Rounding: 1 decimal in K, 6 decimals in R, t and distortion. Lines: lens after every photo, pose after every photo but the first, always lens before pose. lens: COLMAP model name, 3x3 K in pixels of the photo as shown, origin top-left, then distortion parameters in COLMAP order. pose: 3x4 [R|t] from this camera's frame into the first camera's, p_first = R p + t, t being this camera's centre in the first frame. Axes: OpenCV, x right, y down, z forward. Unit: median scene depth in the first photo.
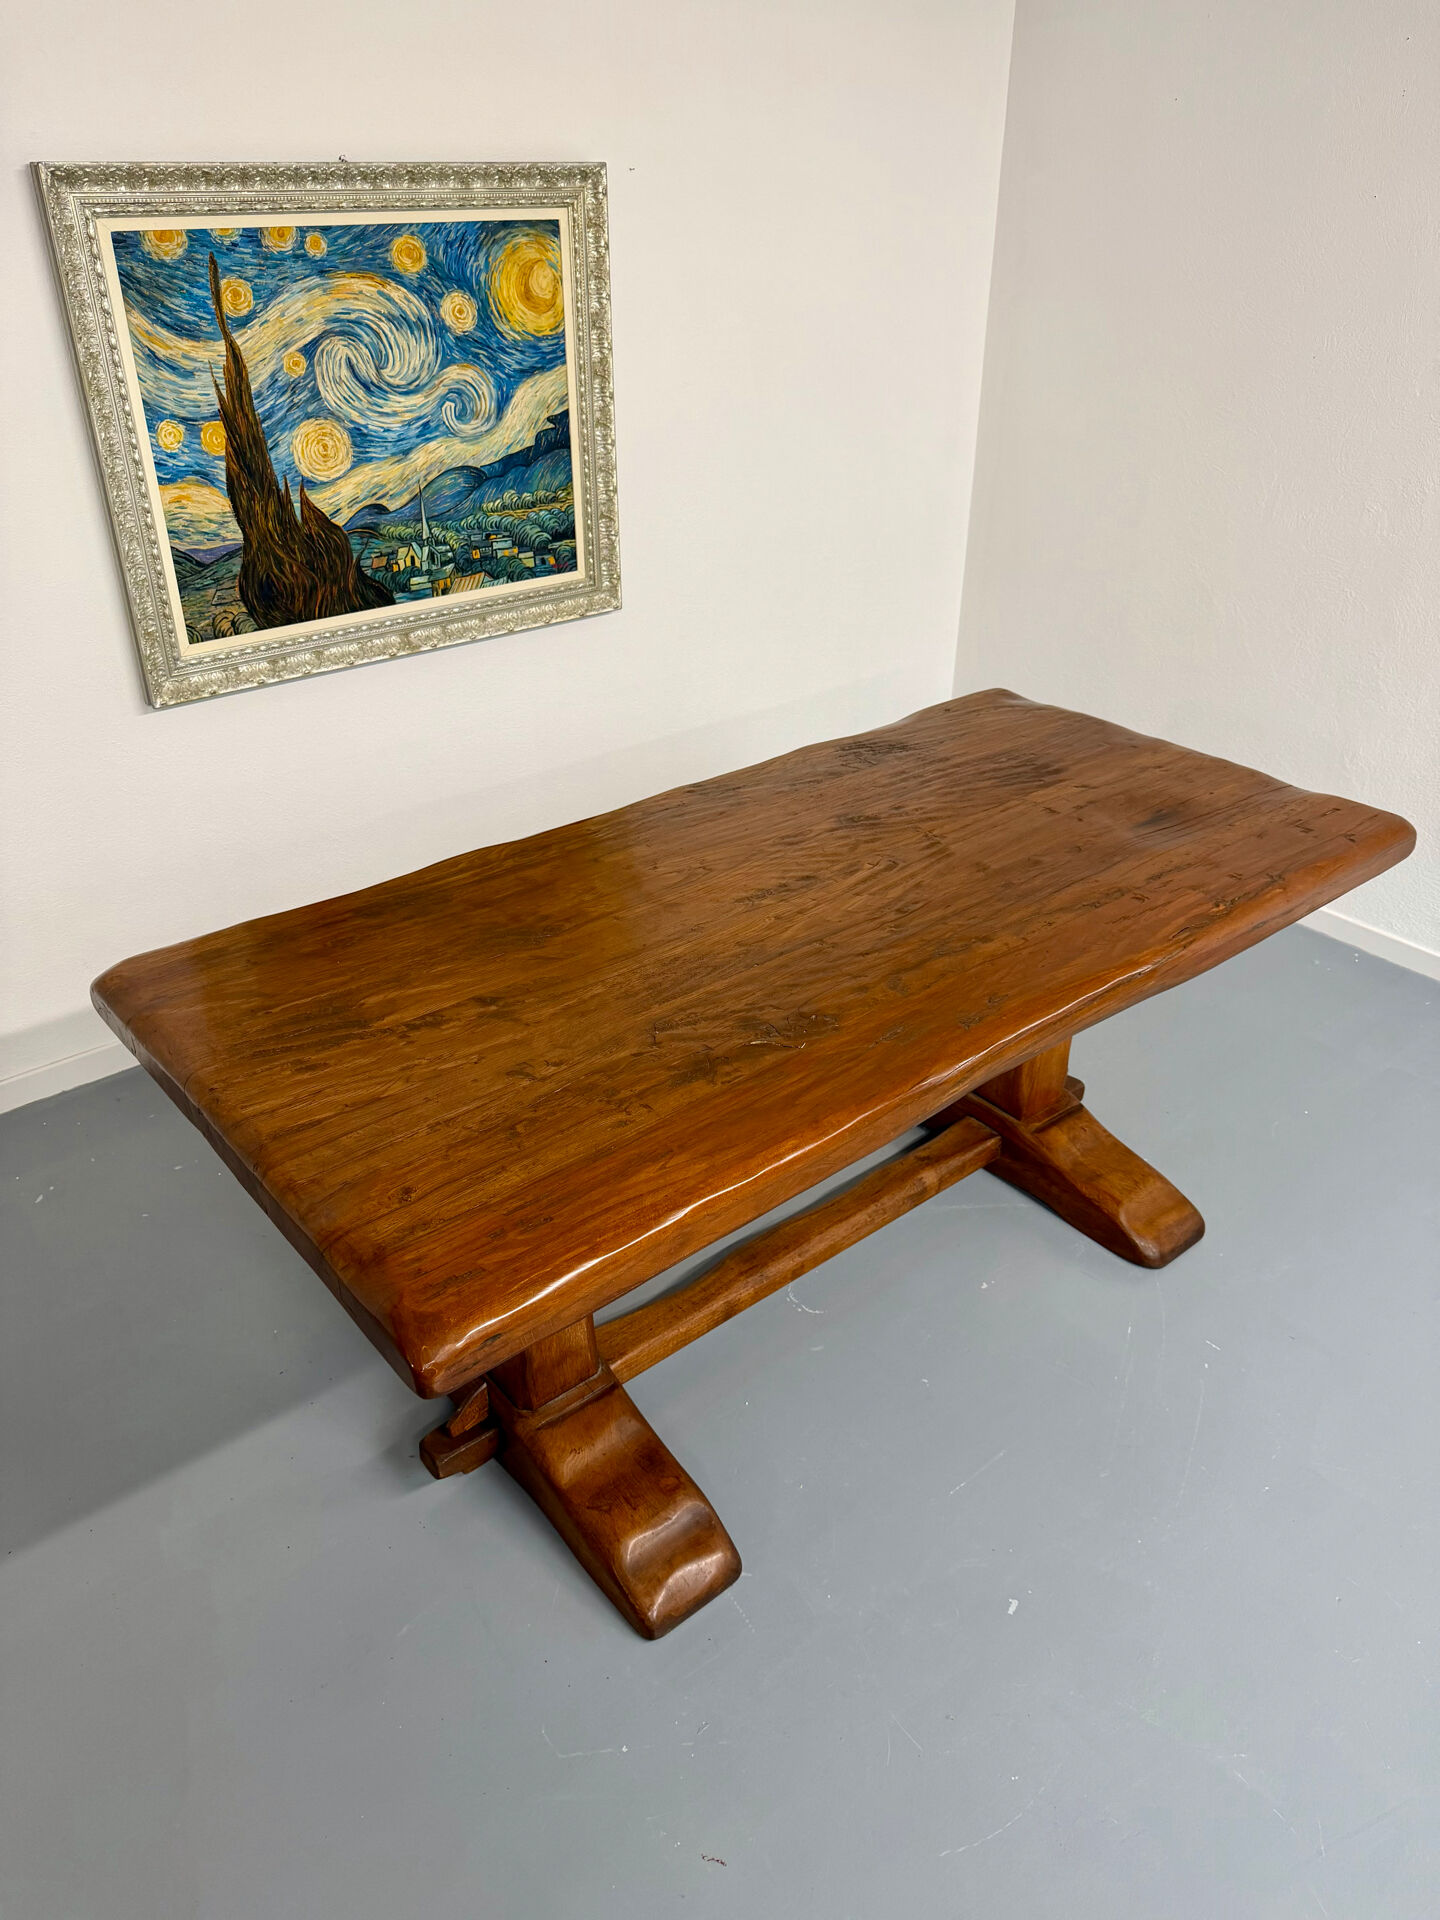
lens RADIAL K [[1392.4, 0, 722.3], [0, 1392.4, 960.1], [0, 0, 1]] dist [0.017669, -0.000426]
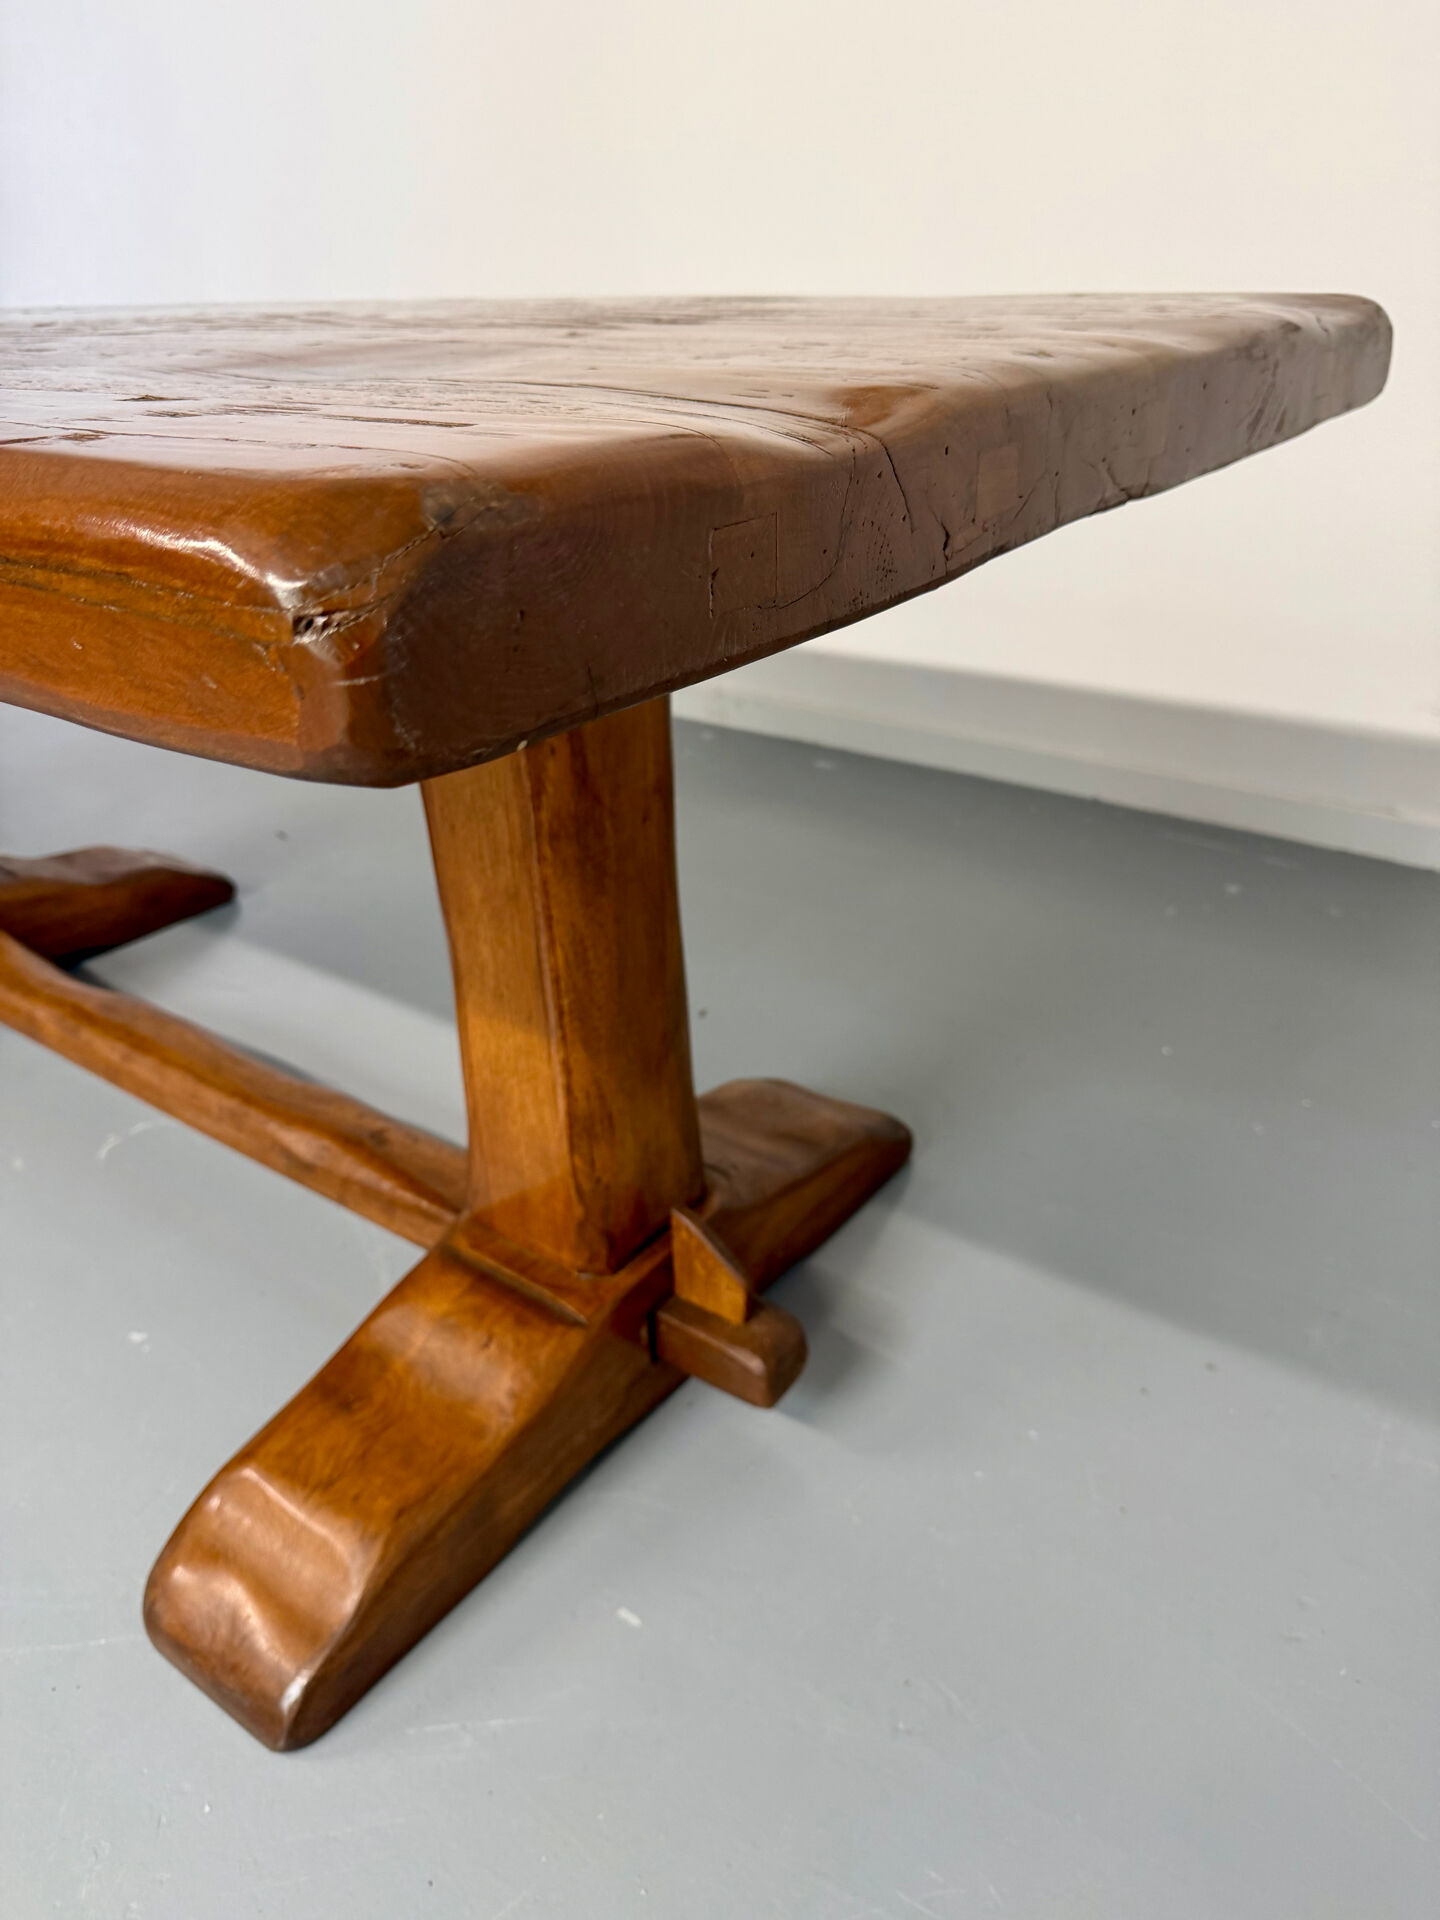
lens RADIAL K [[1392.4, 0, 722.3], [0, 1392.4, 960.1], [0, 0, 1]] dist [0.017669, -0.000426]
pose [[0.242546, 0.435973, -0.866660, 0.537319], [-0.456836, 0.839416, 0.294417, -0.101753], [0.855846, 0.324512, 0.402765, 0.830331]]
